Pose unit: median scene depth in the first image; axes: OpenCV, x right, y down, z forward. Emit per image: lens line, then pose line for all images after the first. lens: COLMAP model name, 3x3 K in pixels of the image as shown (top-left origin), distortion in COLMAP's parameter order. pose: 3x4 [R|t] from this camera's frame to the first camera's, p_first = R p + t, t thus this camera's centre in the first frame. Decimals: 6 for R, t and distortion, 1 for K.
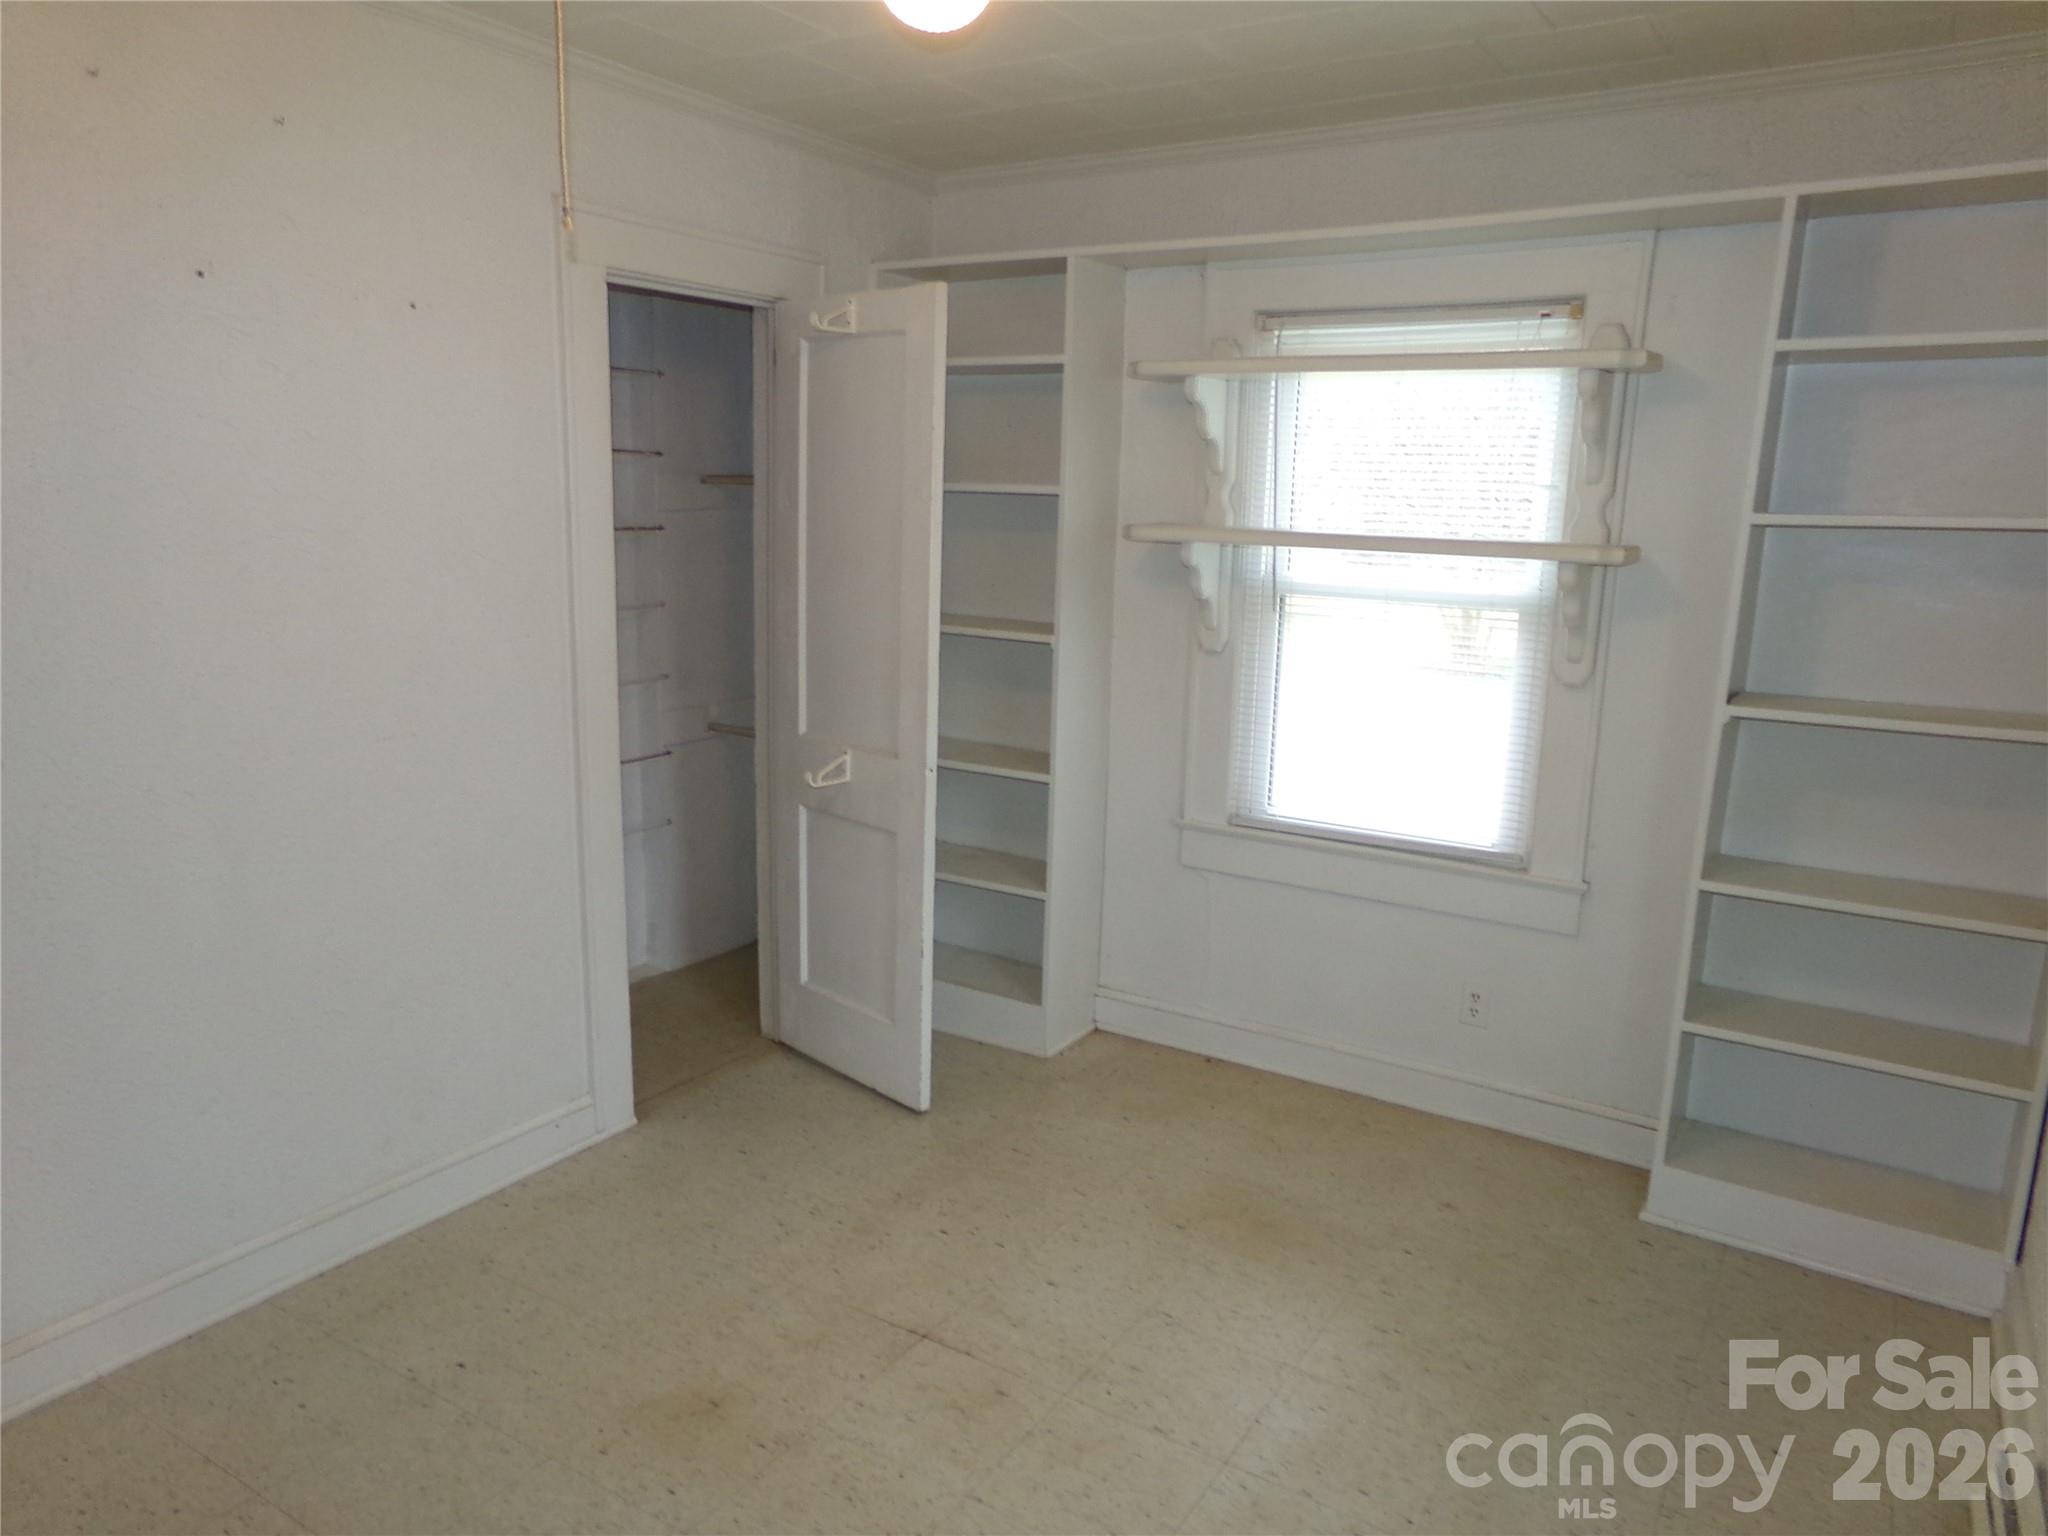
lens RADIAL K [[1410.6, 0, 1024.0], [0, 1410.6, 768.0], [0, 0, 1]] dist [-0.101836, 0.156034]
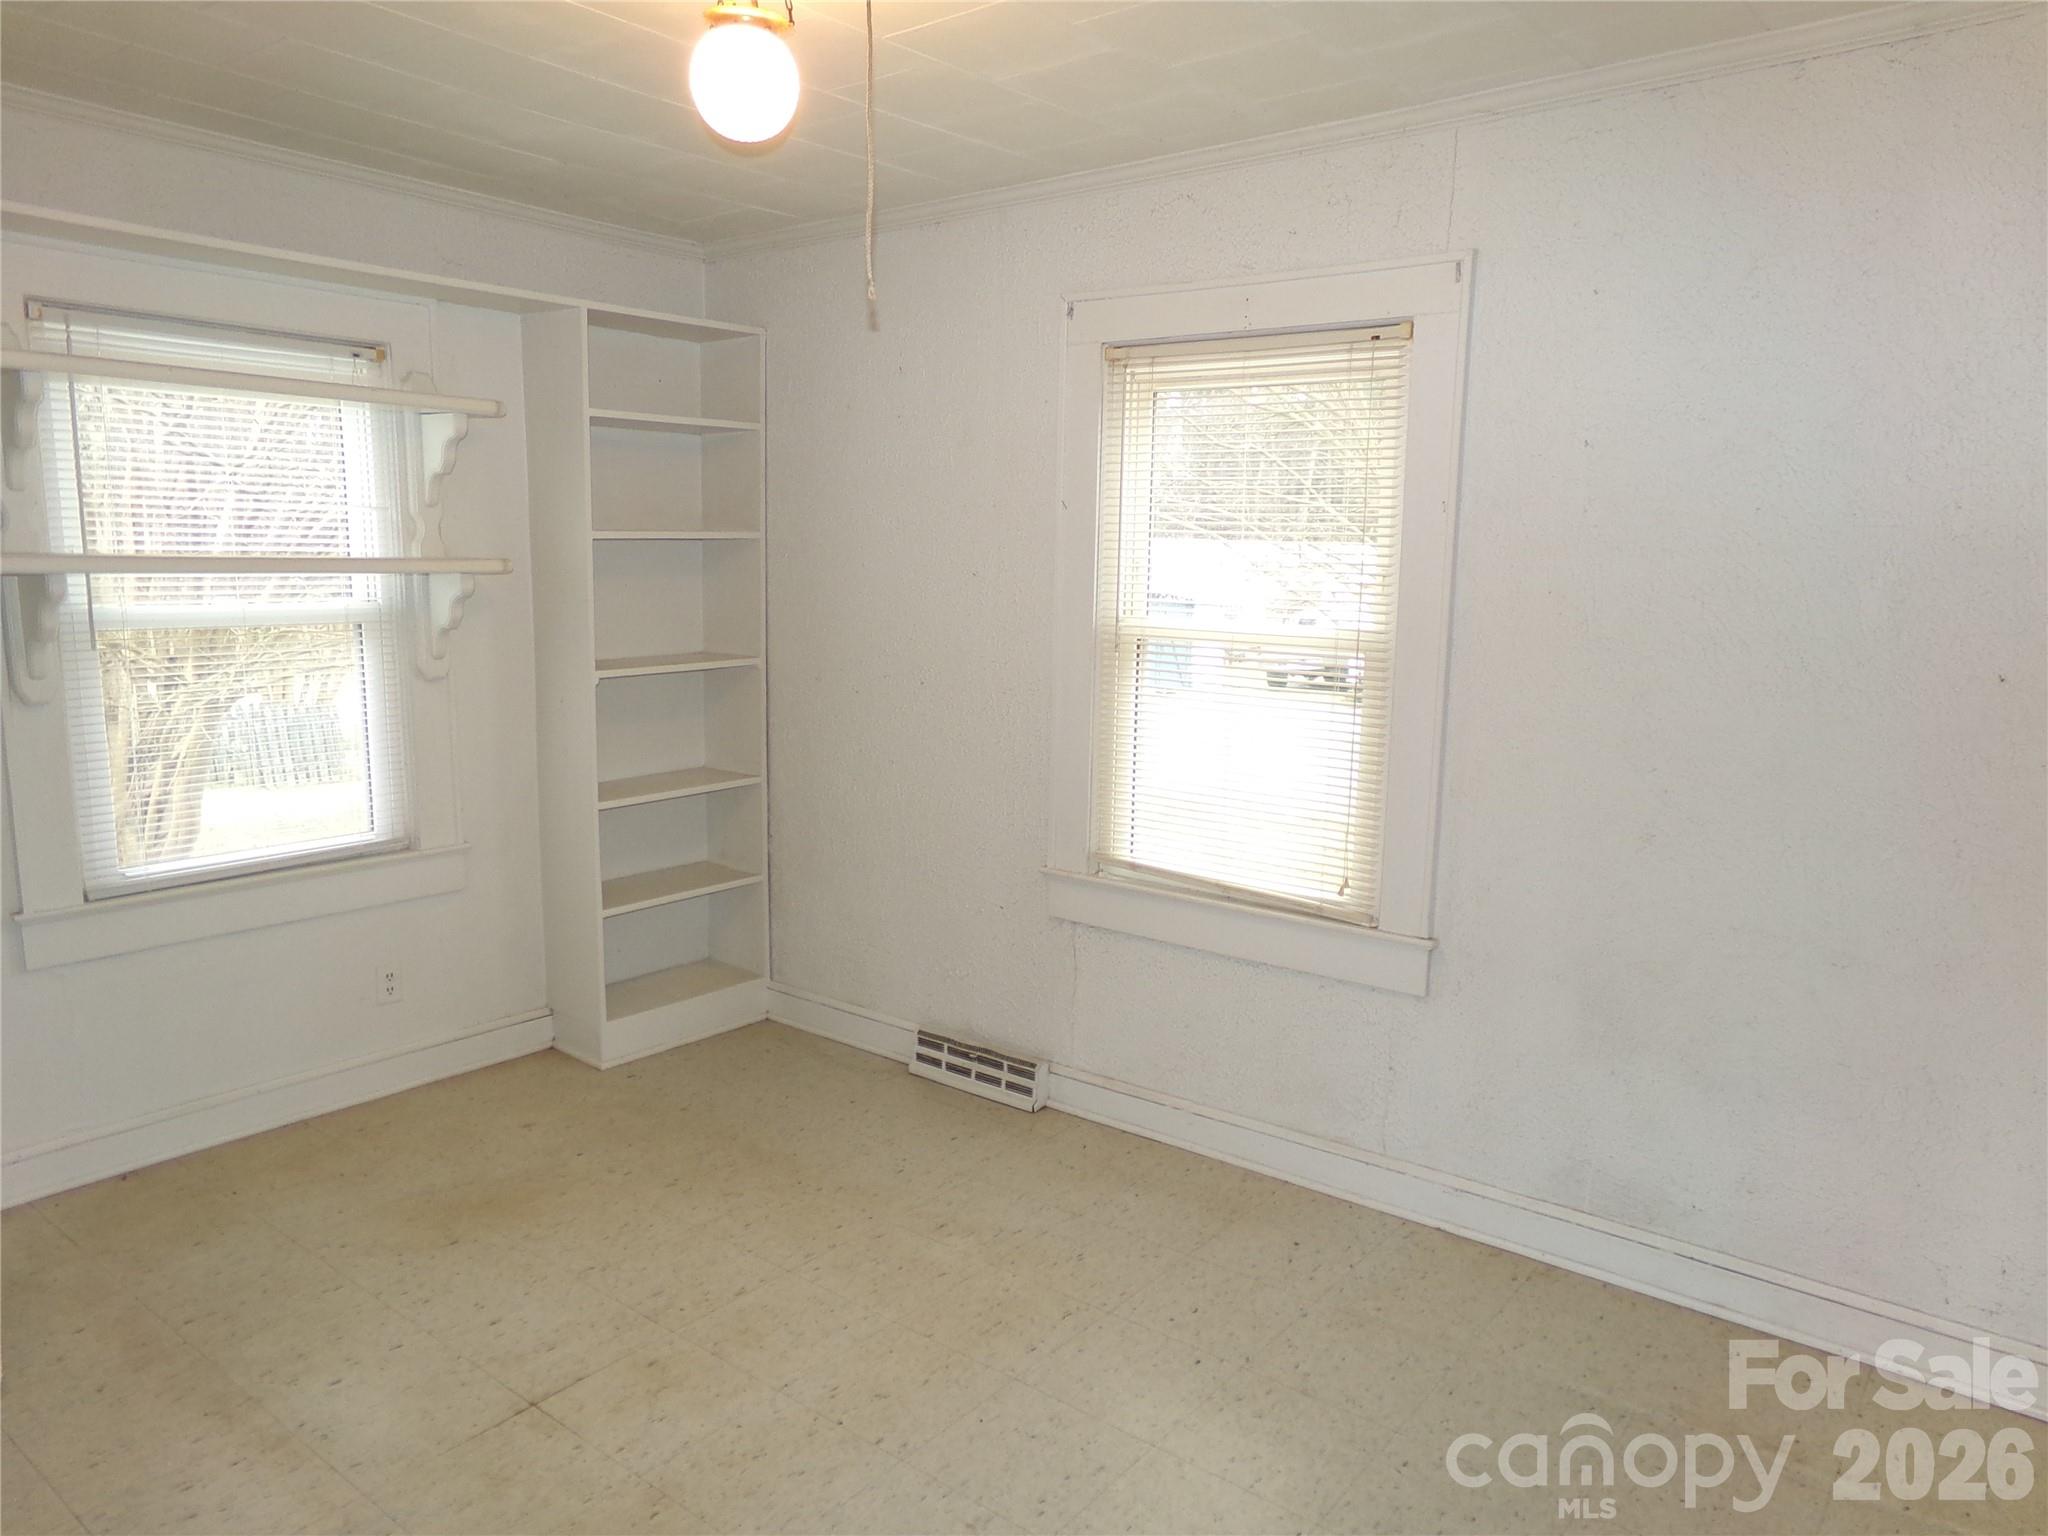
lens RADIAL K [[1422.2, 0, 1024.0], [0, 1422.2, 768.0], [0, 0, 1]] dist [-0.002723, 0.001292]
pose [[0.083487, -0.179629, 0.980185, -0.728033], [0.167360, 0.972176, 0.163906, -0.097447], [-0.982355, 0.150360, 0.111226, 0.385369]]
